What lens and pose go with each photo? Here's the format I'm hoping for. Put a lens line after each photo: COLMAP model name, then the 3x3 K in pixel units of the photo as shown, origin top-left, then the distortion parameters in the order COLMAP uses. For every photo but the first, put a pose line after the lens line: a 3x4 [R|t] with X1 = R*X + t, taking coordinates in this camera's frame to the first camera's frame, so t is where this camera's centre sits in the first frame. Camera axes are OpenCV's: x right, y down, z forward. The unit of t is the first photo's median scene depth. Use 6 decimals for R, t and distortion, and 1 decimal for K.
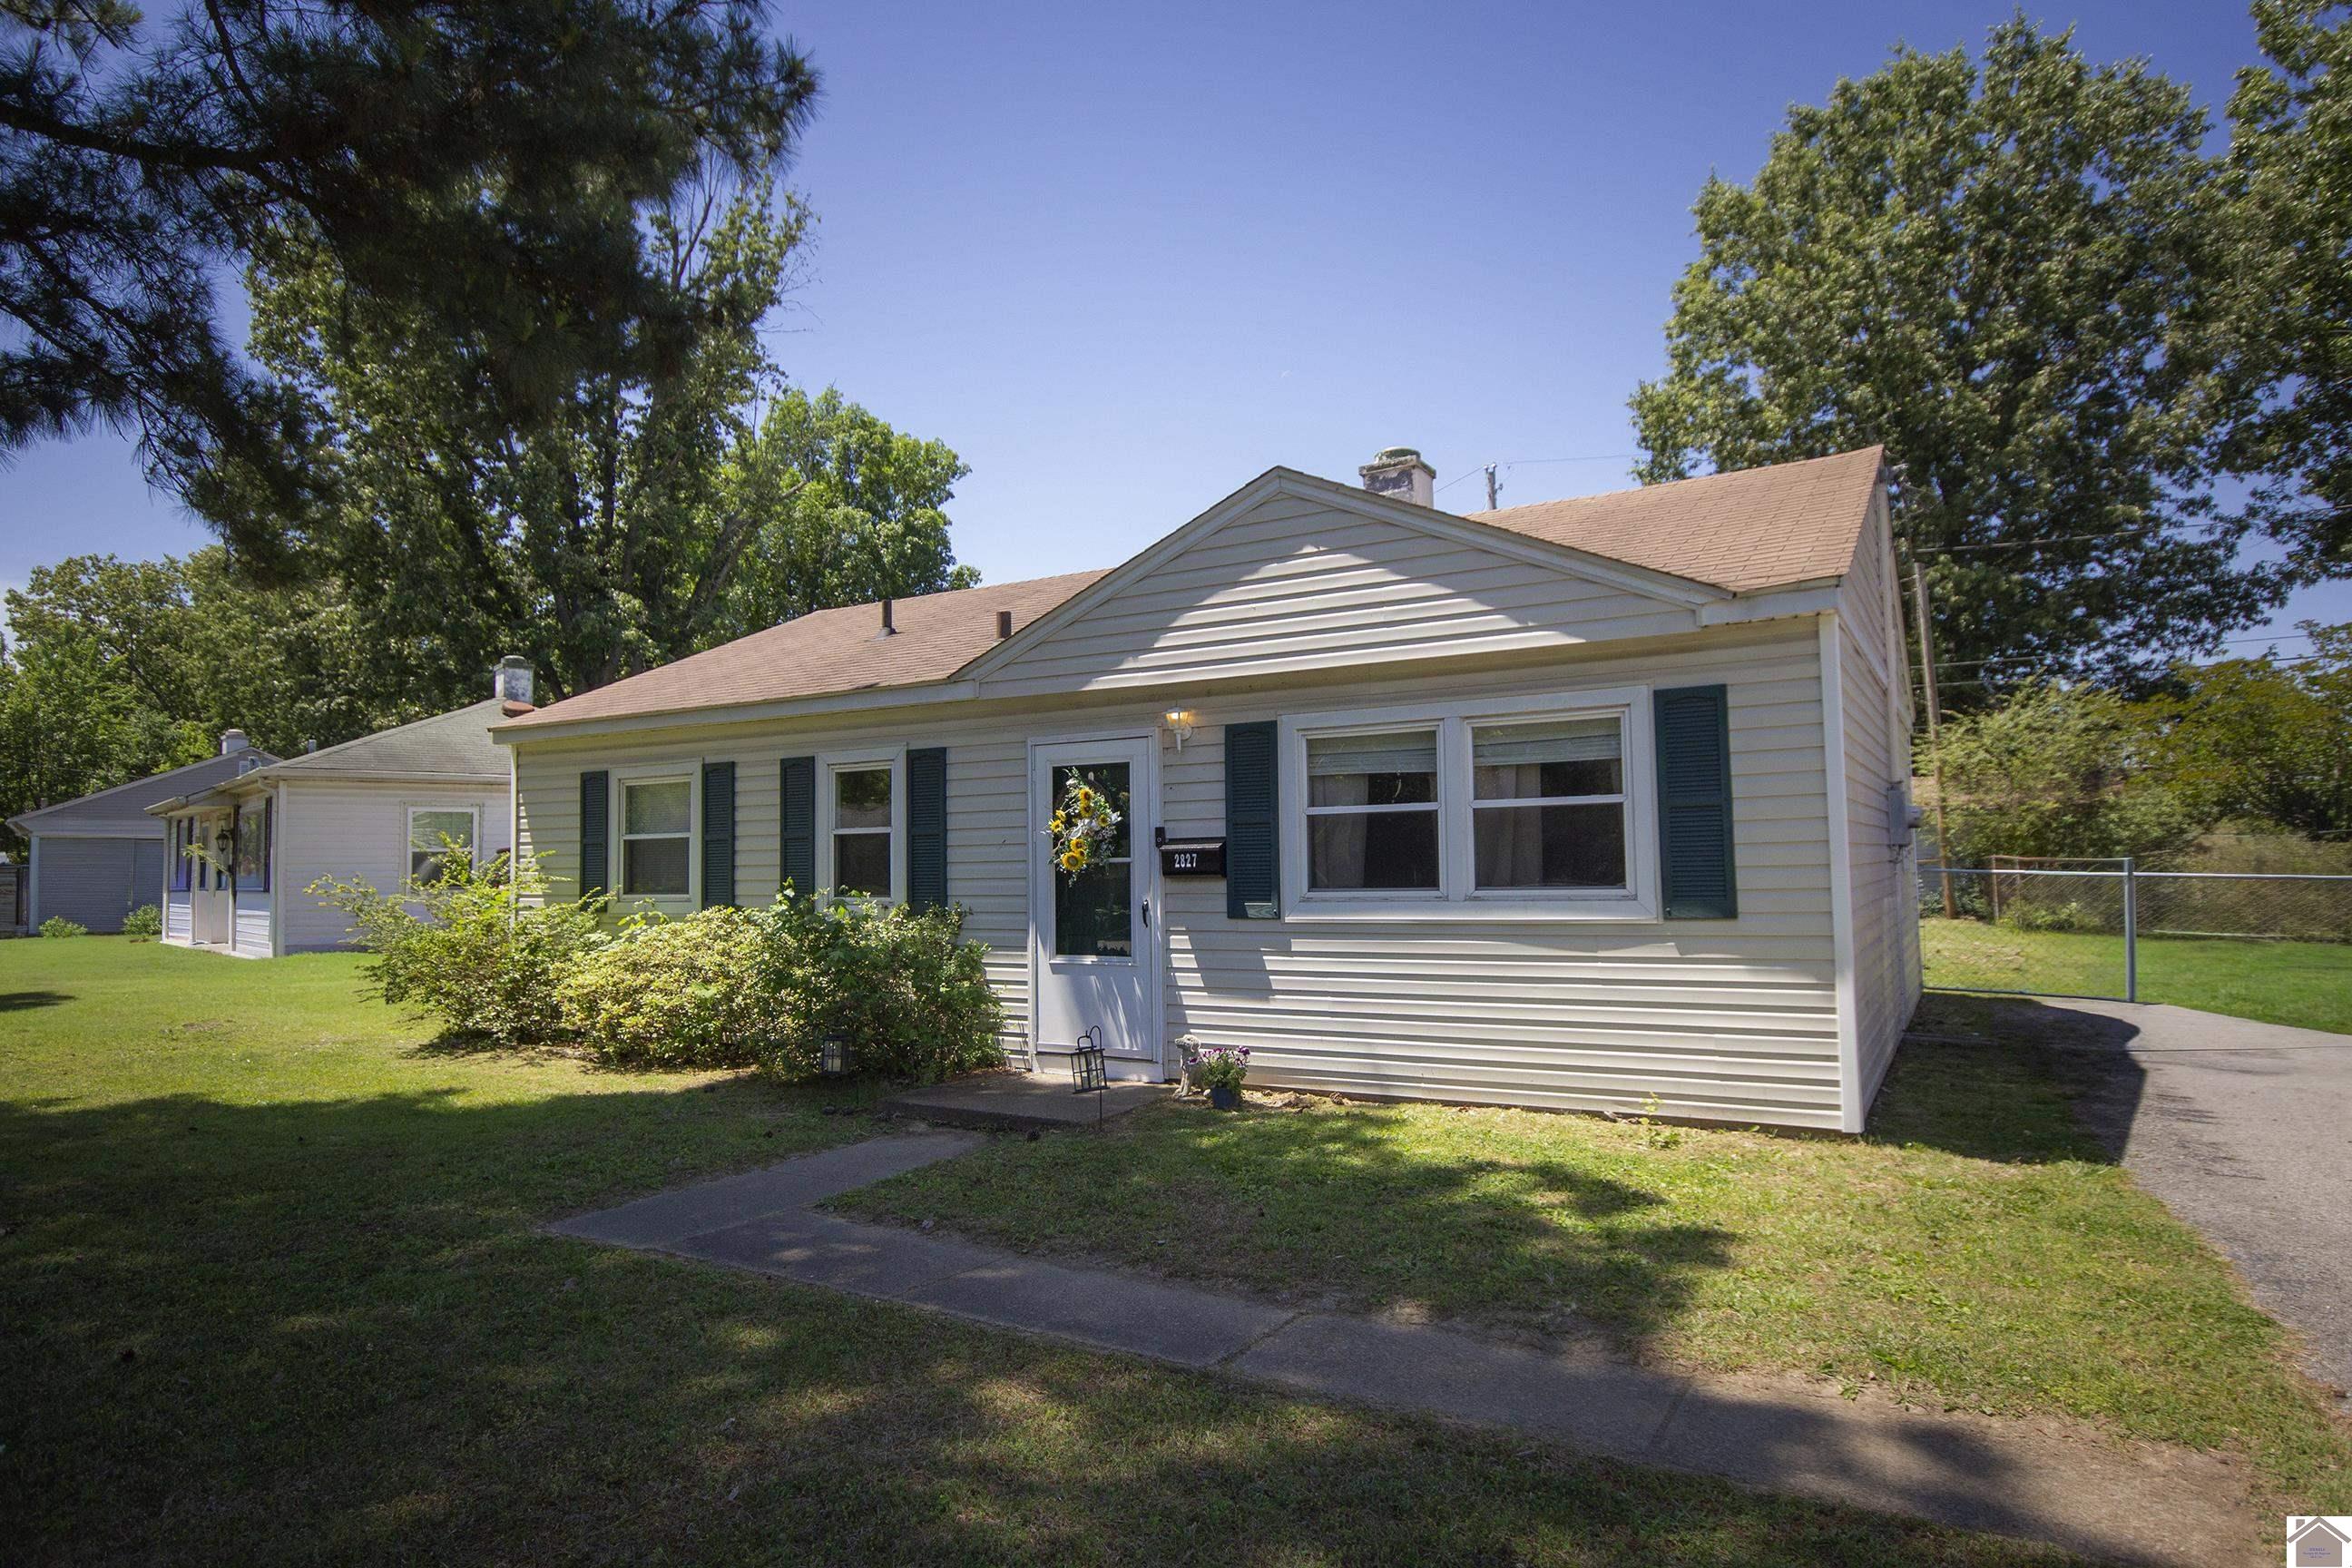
lens RADIAL K [[1348.8, 0, 1176.0], [0, 1348.8, 784.0], [0, 0, 1]] dist [0.004248, 0.002505]
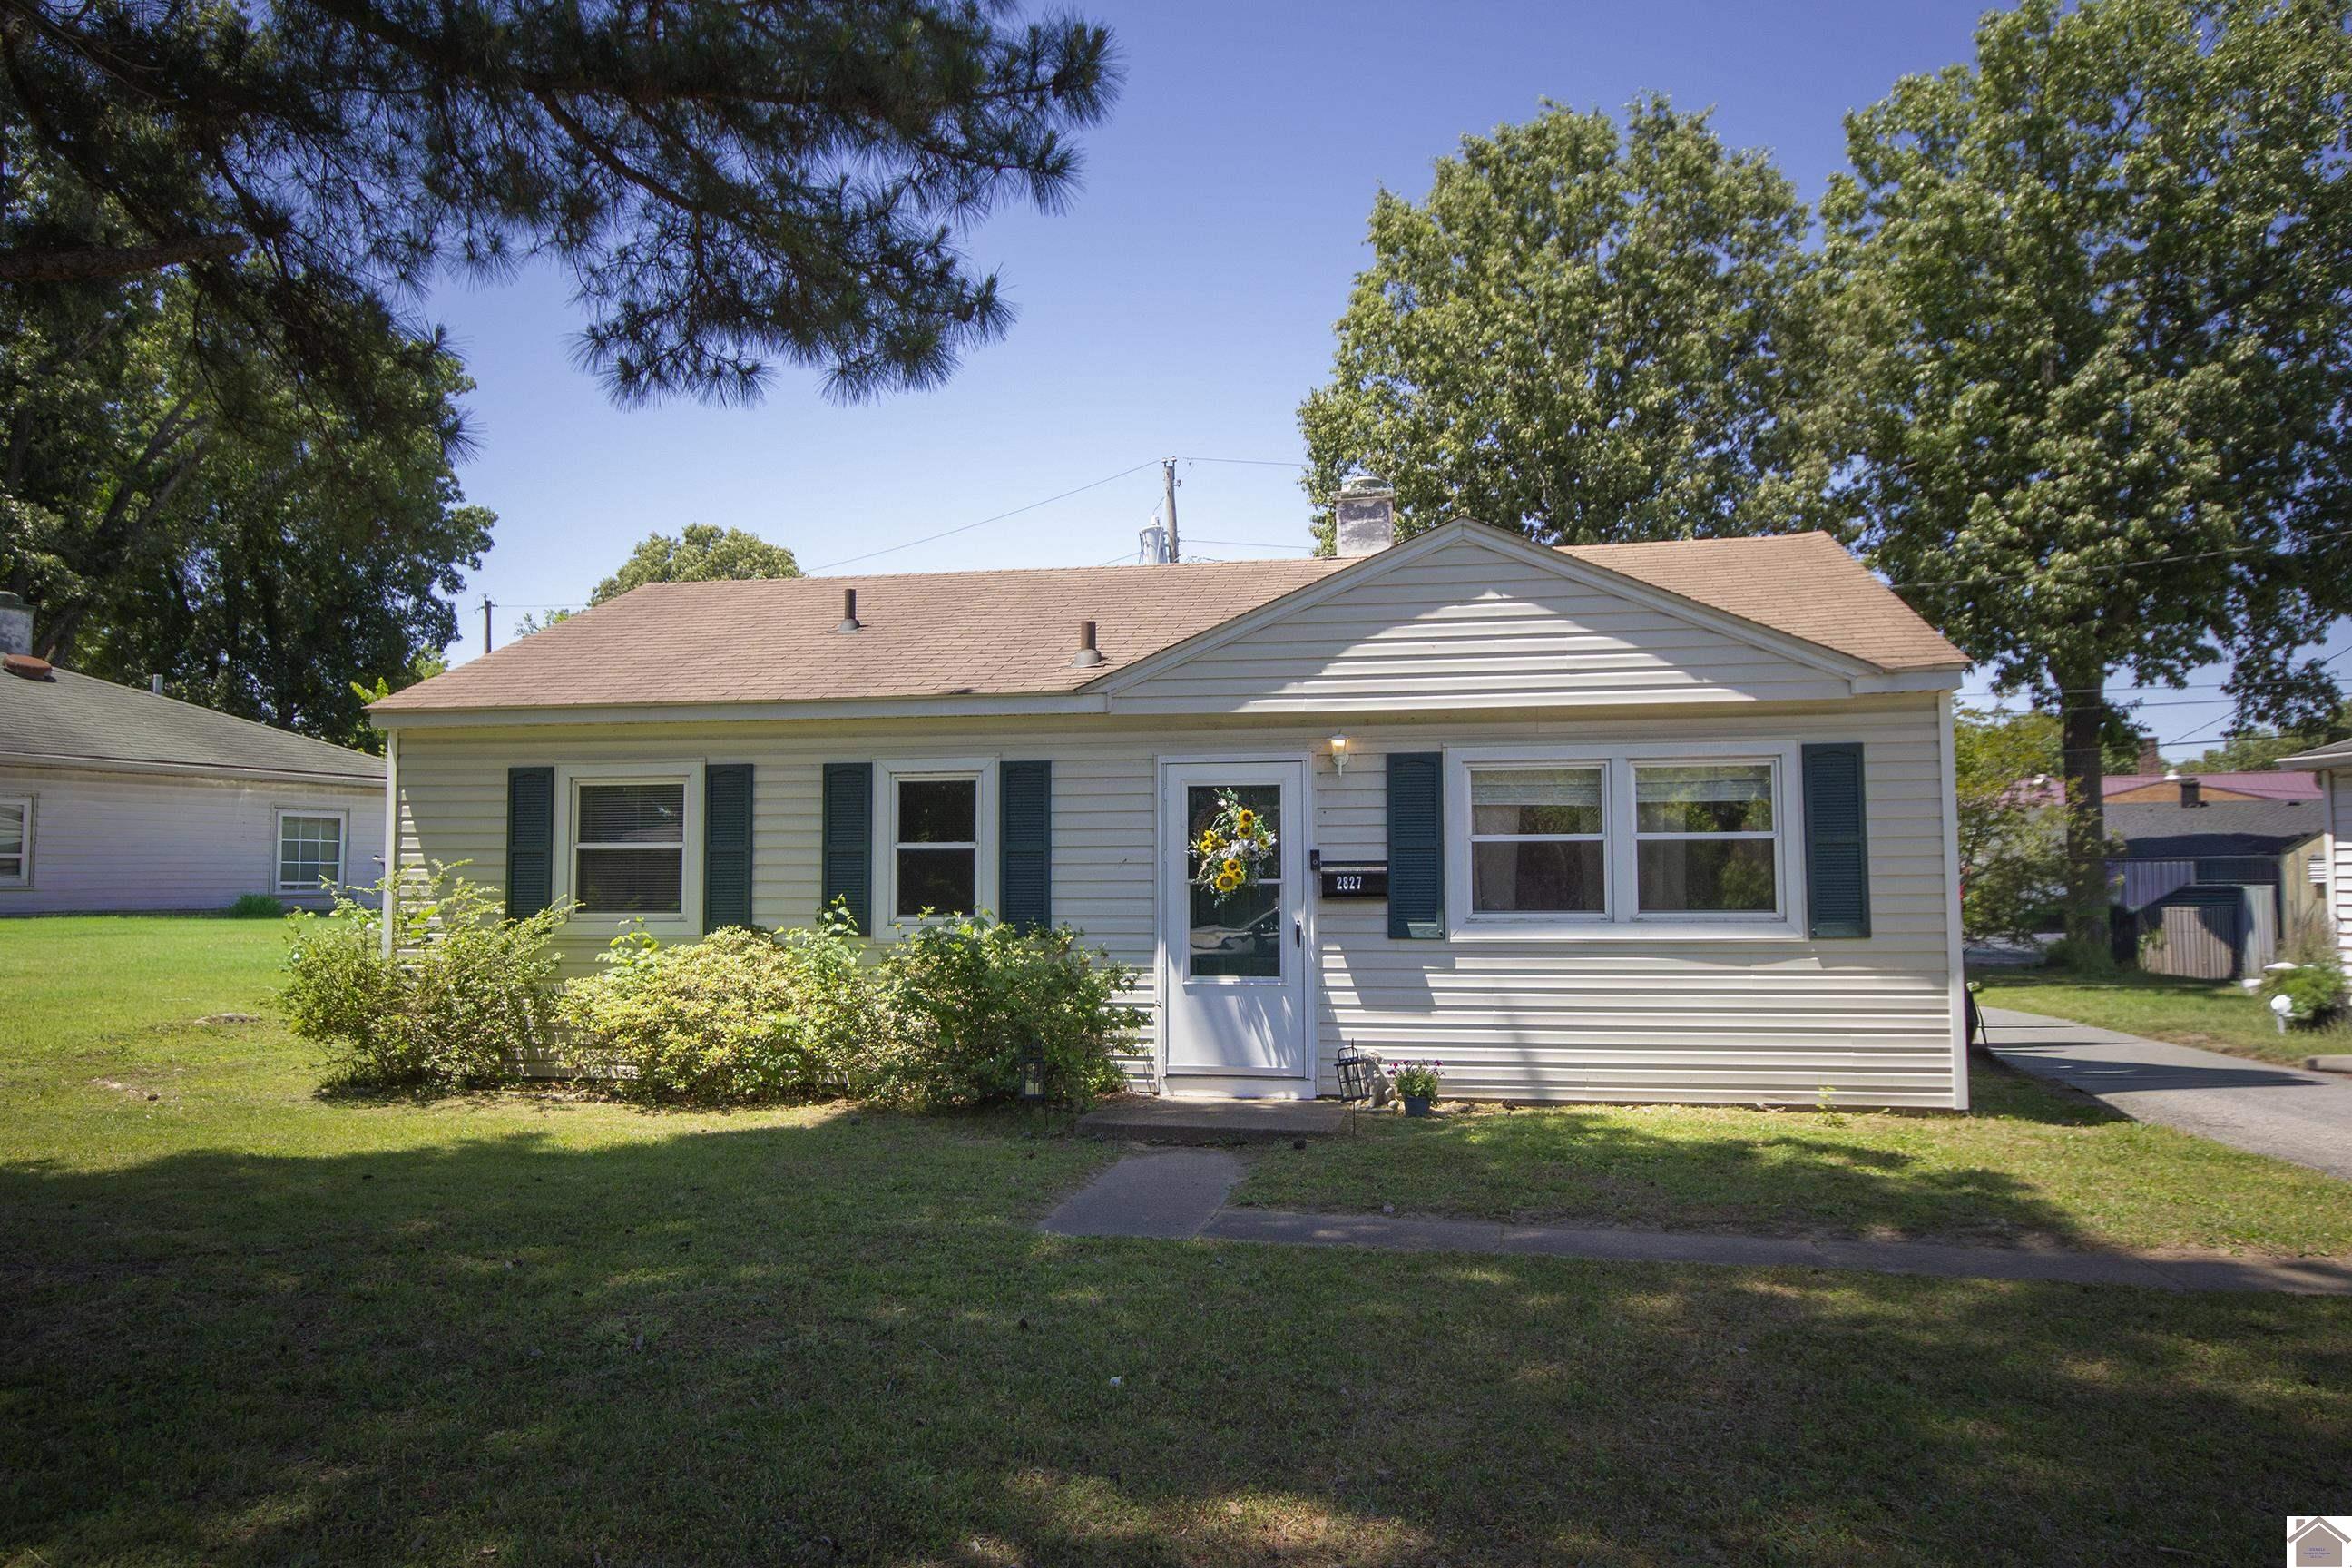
lens RADIAL K [[1590.3, 0, 1176.0], [0, 1590.3, 784.0], [0, 0, 1]] dist [0.006233, 0.000575]
pose [[0.940232, 0.036701, 0.338550, -0.518580], [-0.033400, 0.999321, -0.015573, 0.004243], [-0.338891, 0.003335, 0.940820, -0.102773]]
